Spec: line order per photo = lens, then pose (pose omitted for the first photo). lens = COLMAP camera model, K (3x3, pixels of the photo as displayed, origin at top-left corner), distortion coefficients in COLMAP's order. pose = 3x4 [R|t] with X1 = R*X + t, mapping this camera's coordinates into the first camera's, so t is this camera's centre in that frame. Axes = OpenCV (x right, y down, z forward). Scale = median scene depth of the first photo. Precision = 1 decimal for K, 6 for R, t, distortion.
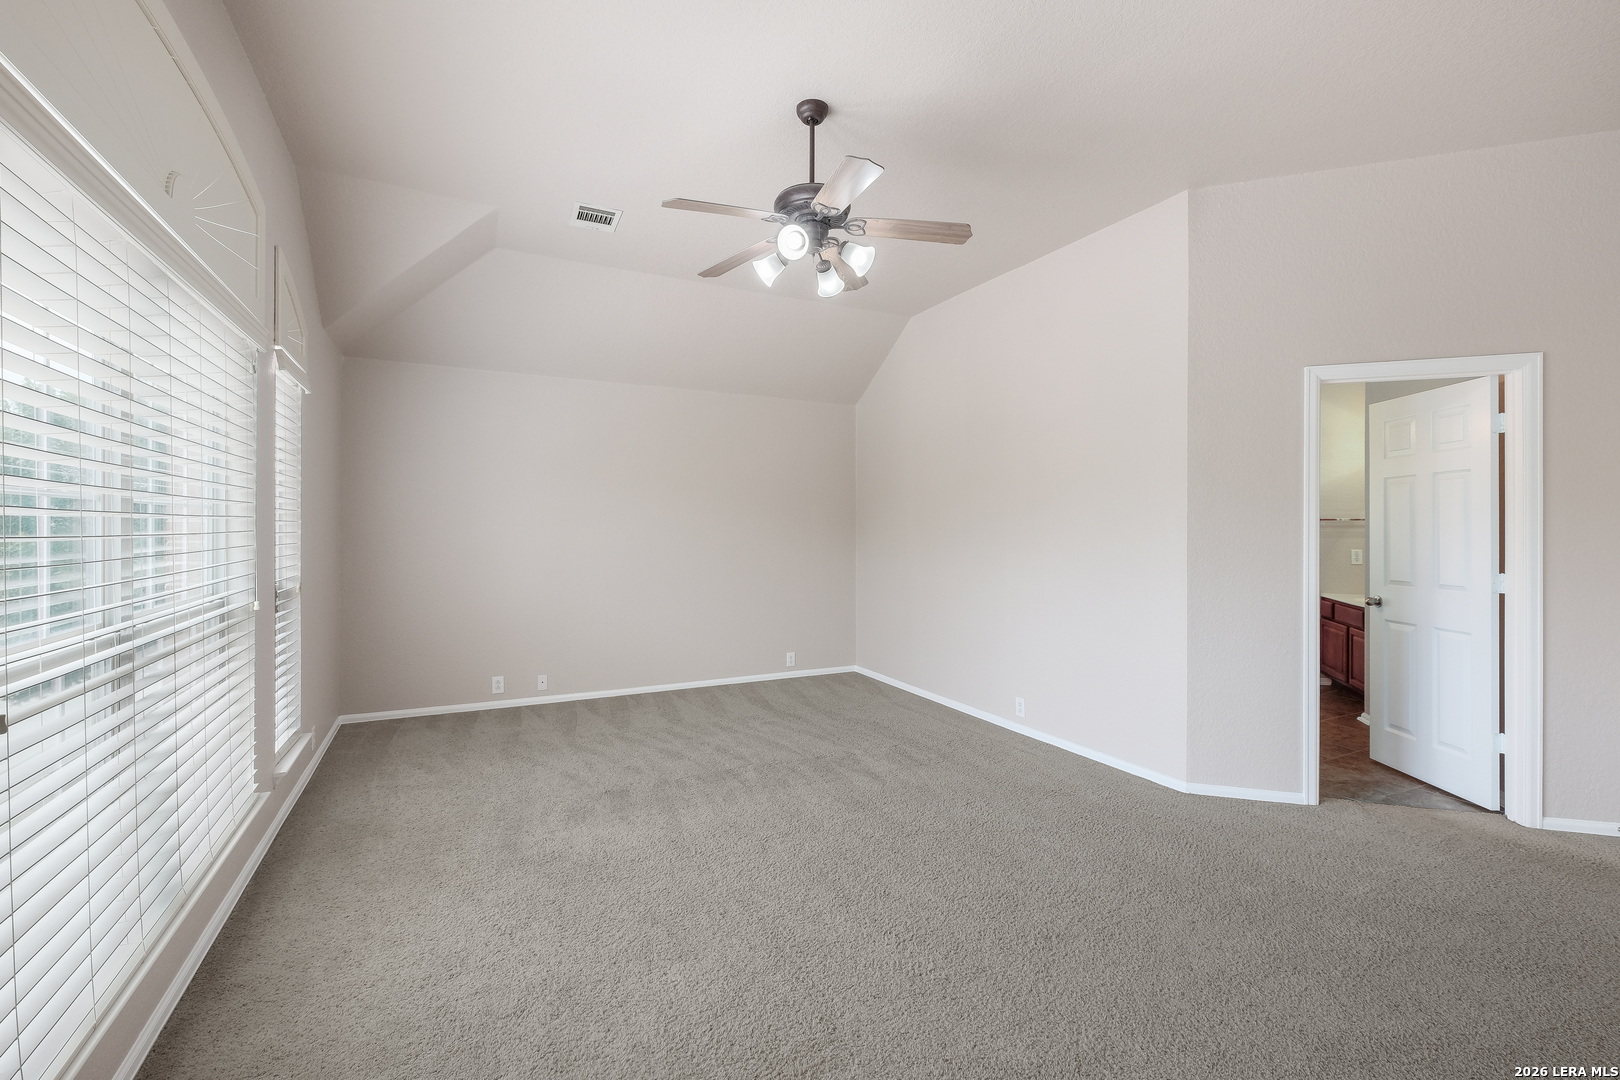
lens RADIAL K [[706.5, 0, 812.6], [0, 706.5, 535.5], [0, 0, 1]] dist [-0.001598, -0.000536]
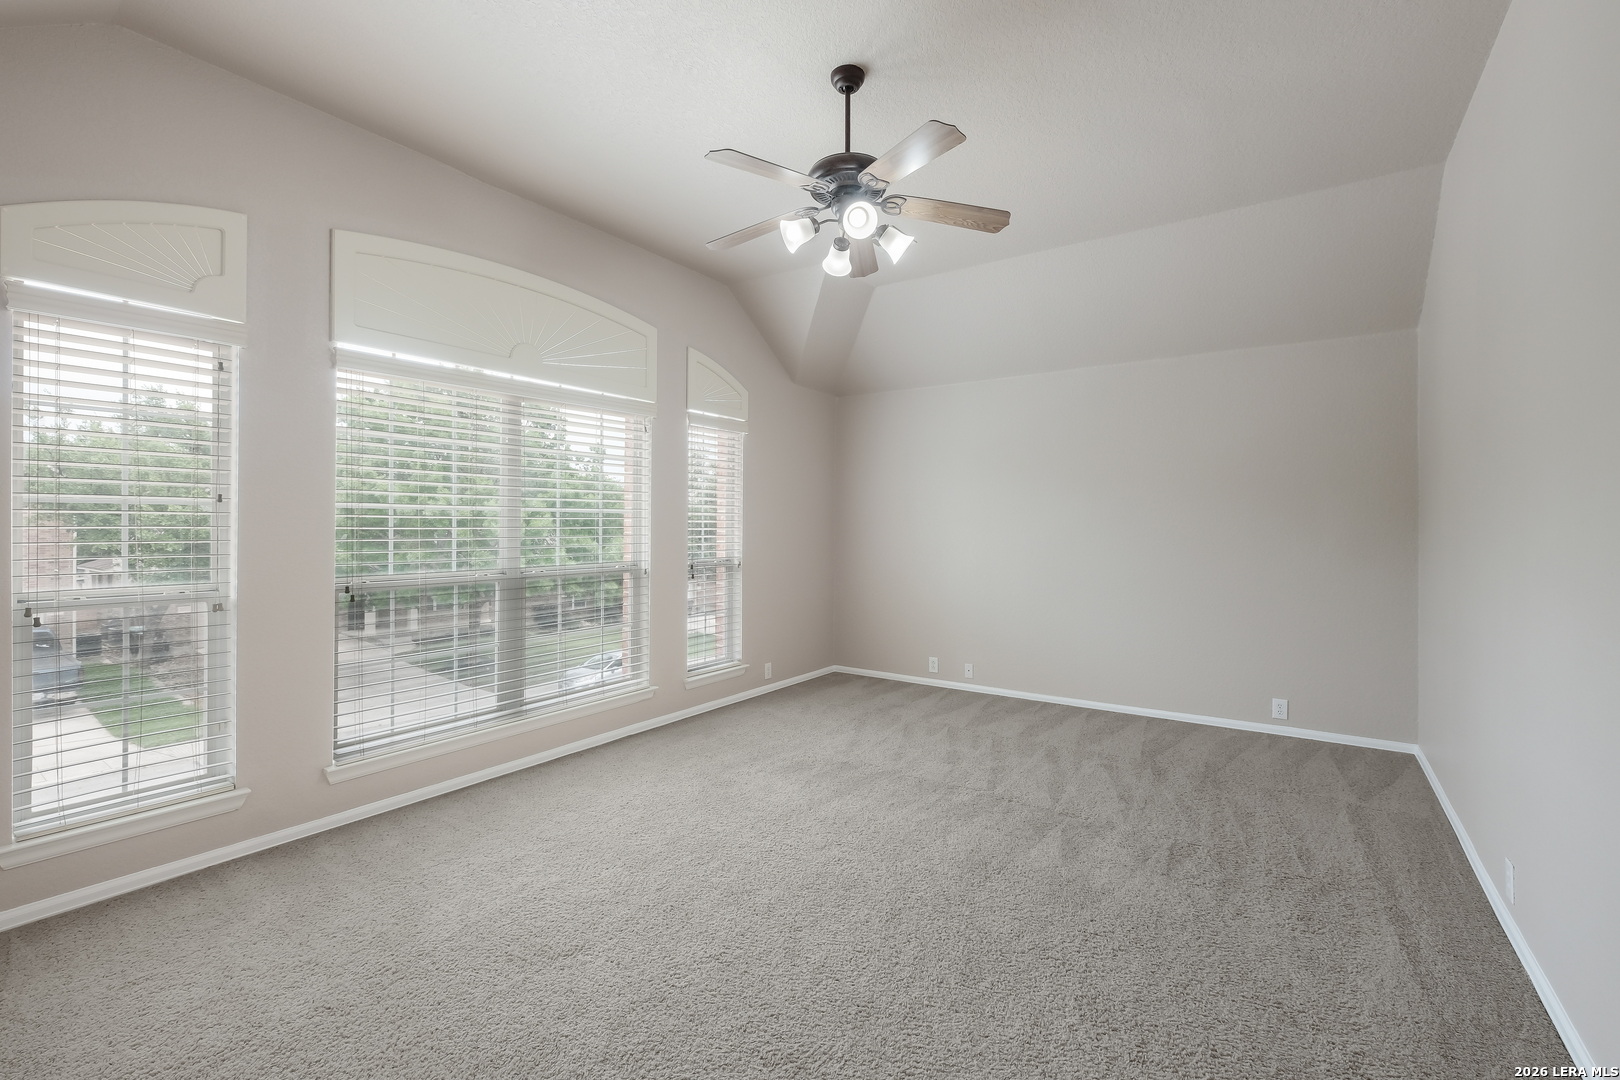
lens RADIAL K [[706.5, 0, 805.9], [0, 706.5, 532.2], [0, 0, 1]] dist [-0.001598, -0.000536]
pose [[0.467878, 0.007119, -0.883764, 0.568049], [-0.010976, 0.999937, 0.002244, 0.000626], [0.883725, 0.008650, 0.467927, 0.370644]]
